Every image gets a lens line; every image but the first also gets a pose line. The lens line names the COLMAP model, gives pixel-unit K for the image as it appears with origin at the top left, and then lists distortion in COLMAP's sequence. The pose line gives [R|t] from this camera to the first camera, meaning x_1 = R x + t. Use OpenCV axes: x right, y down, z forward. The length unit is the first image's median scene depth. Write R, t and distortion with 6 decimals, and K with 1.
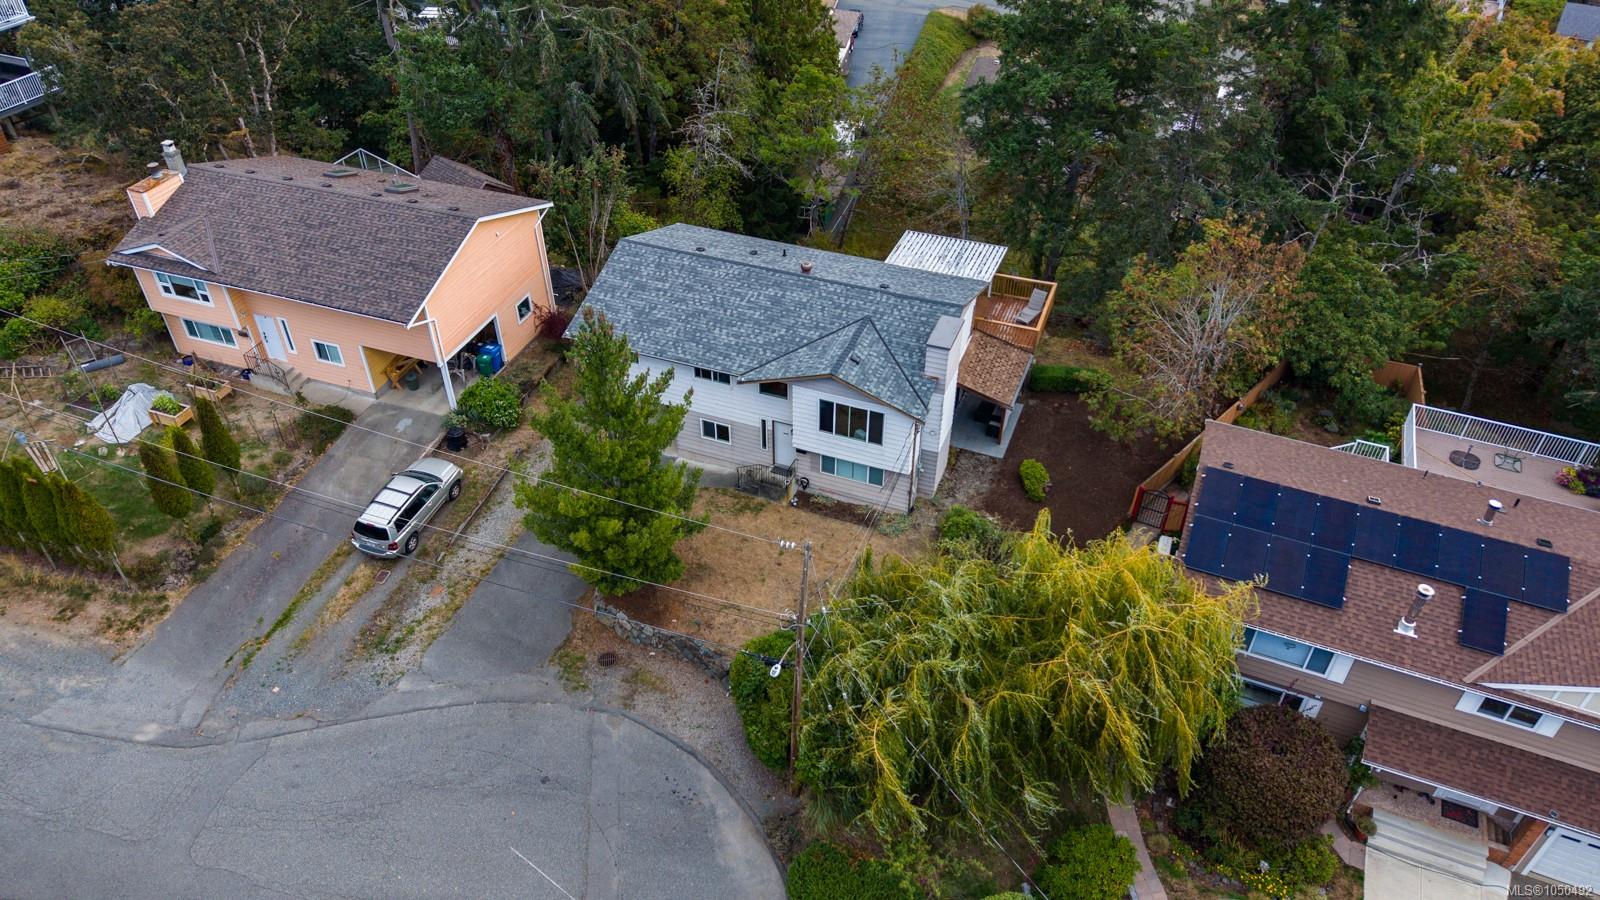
lens RADIAL K [[1068.3, 0, 800.0], [0, 1068.3, 450.0], [0, 0, 1]] dist [0.004829, -0.002668]
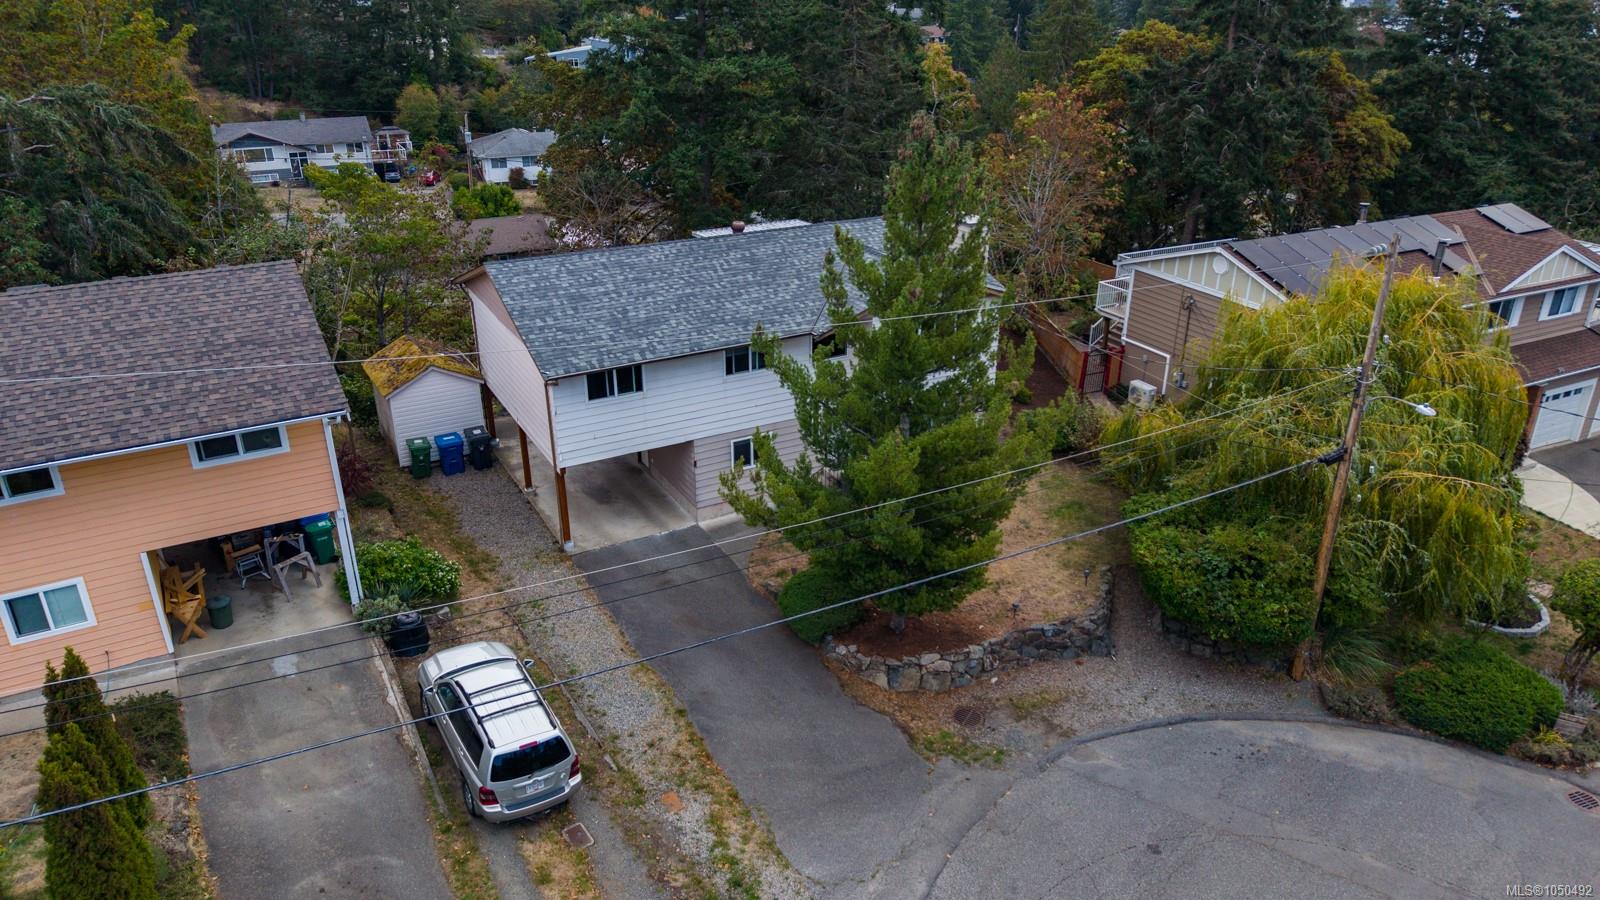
lens RADIAL K [[1075.1, 0, 798.9], [0, 1075.1, 453.8], [0, 0, 1]] dist [-0.001299, -0.000413]
pose [[0.641885, -0.320335, 0.696684, -0.600858], [0.485039, 0.873316, -0.045337, 0.033643], [-0.593903, 0.367021, 0.715944, 0.495996]]
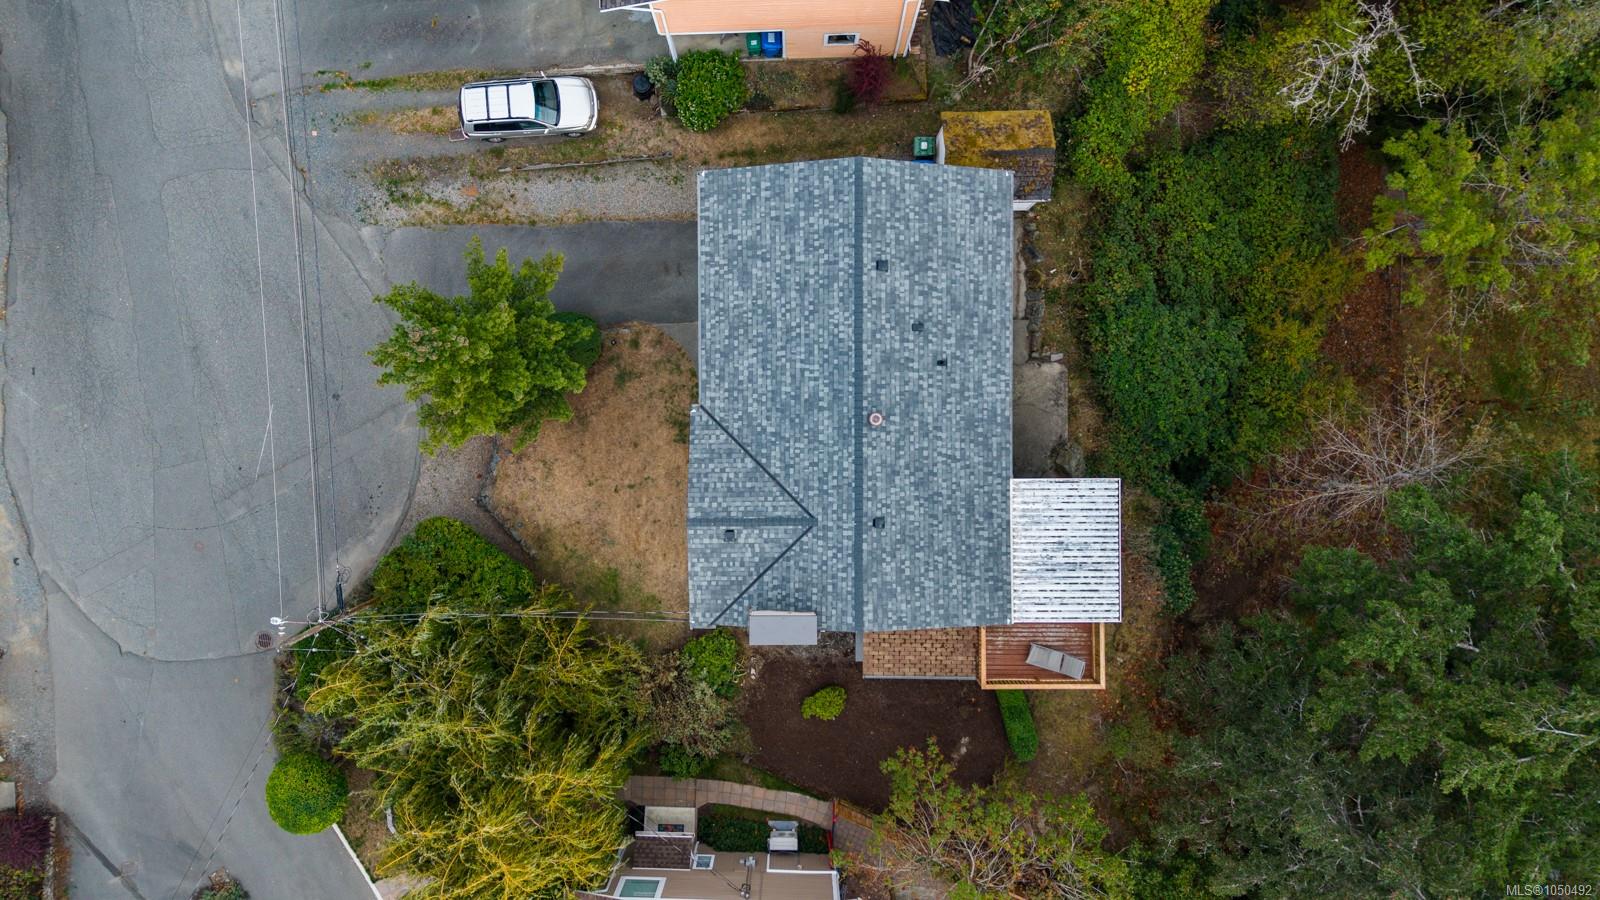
lens RADIAL K [[1075.1, 0, 798.9], [0, 1075.1, 453.8], [0, 0, 1]] dist [-0.001299, -0.000413]
pose [[0.360612, 0.932714, 0.001909, 0.008165], [-0.593023, 0.227698, 0.772319, -0.774555], [0.719918, -0.279640, 0.635232, 0.484671]]
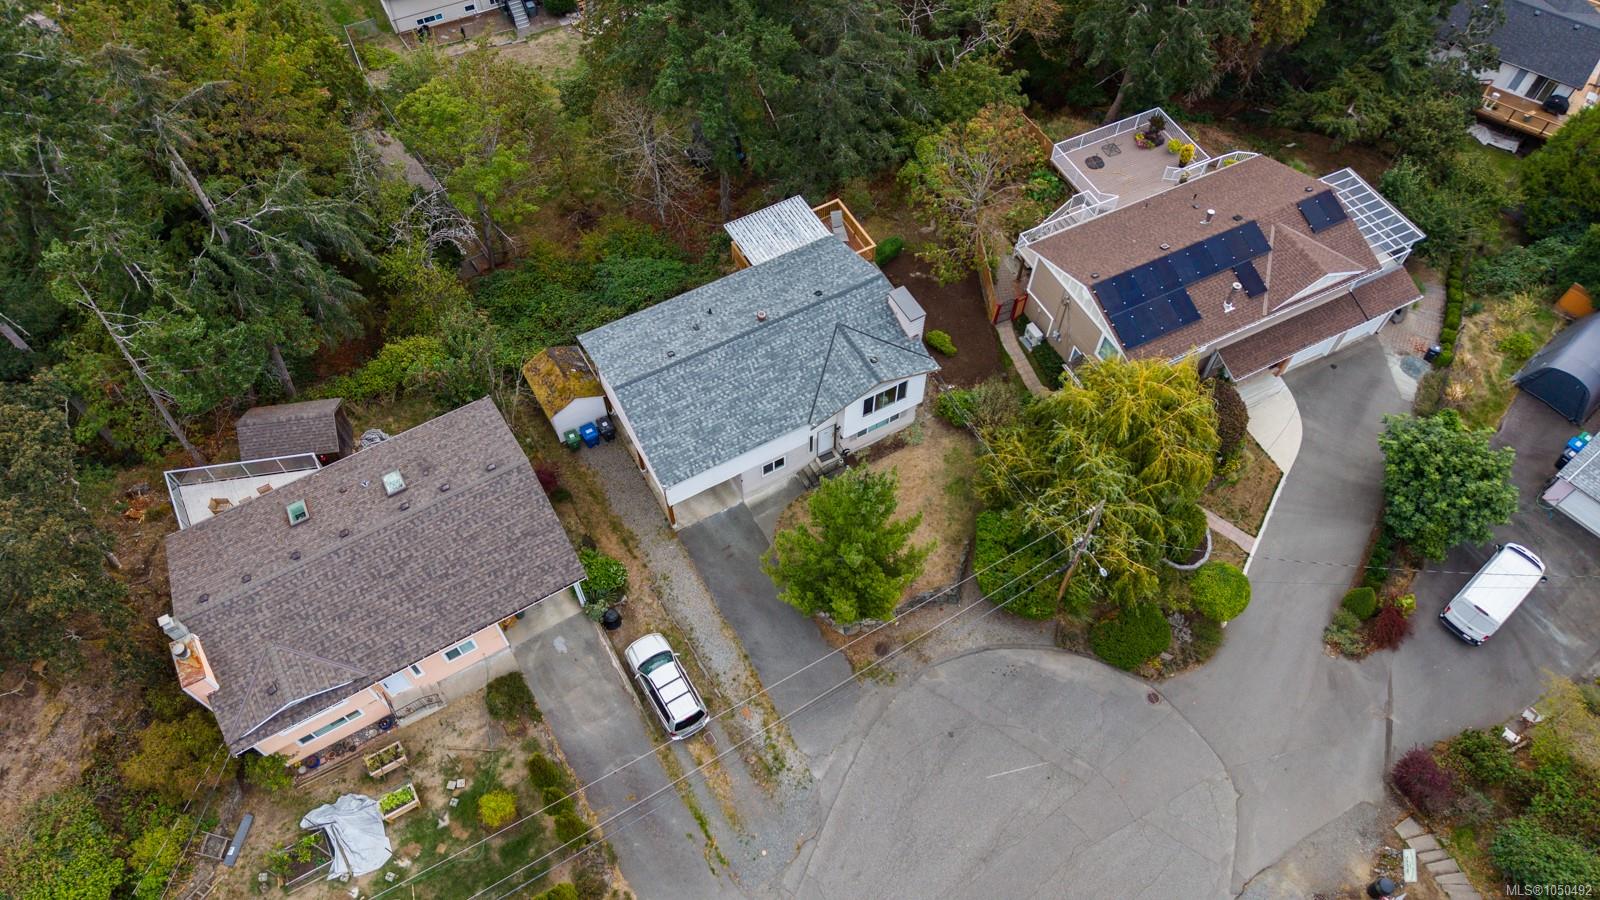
lens RADIAL K [[1064.1, 0, 798.8], [0, 1064.1, 443.1], [0, 0, 1]] dist [0.020355, -0.023748]
pose [[0.642302, -0.642086, 0.418537, -0.599172], [0.485051, 0.763334, 0.426670, -0.588626], [-0.593442, -0.071040, 0.801735, -0.006936]]
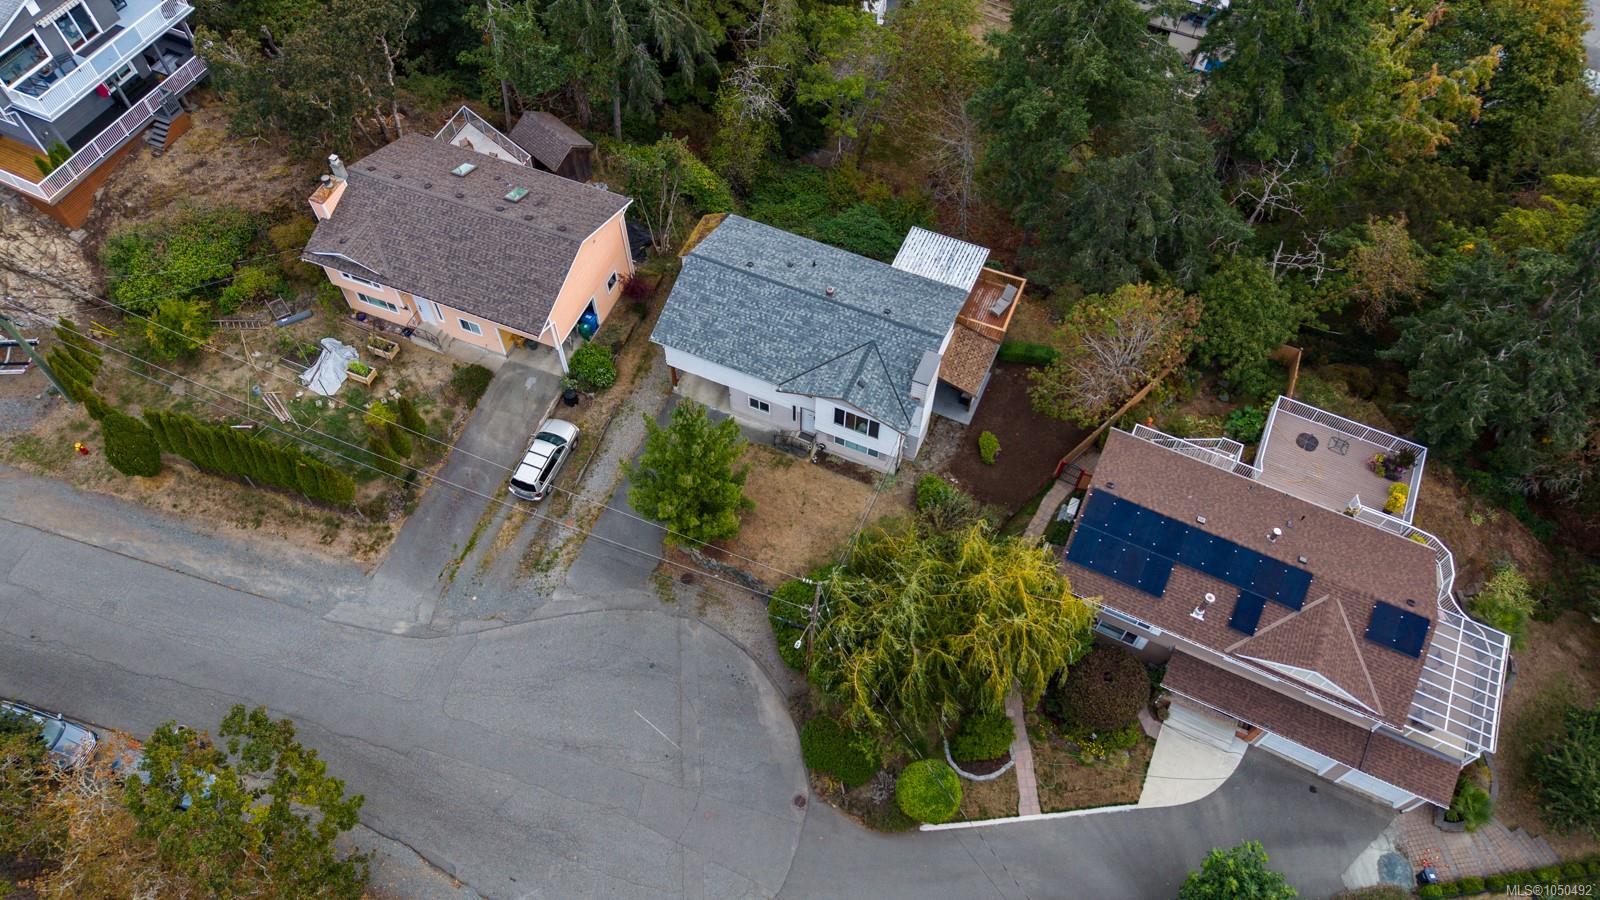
lens RADIAL K [[1059.2, 0, 802.3], [0, 1059.2, 451.7], [0, 0, 1]] dist [0.038214, -0.057154]
pose [[0.999200, 0.036661, -0.015967, -0.000147], [-0.029963, 0.950857, 0.308176, -0.408460], [0.026481, -0.307451, 0.951195, -0.336952]]
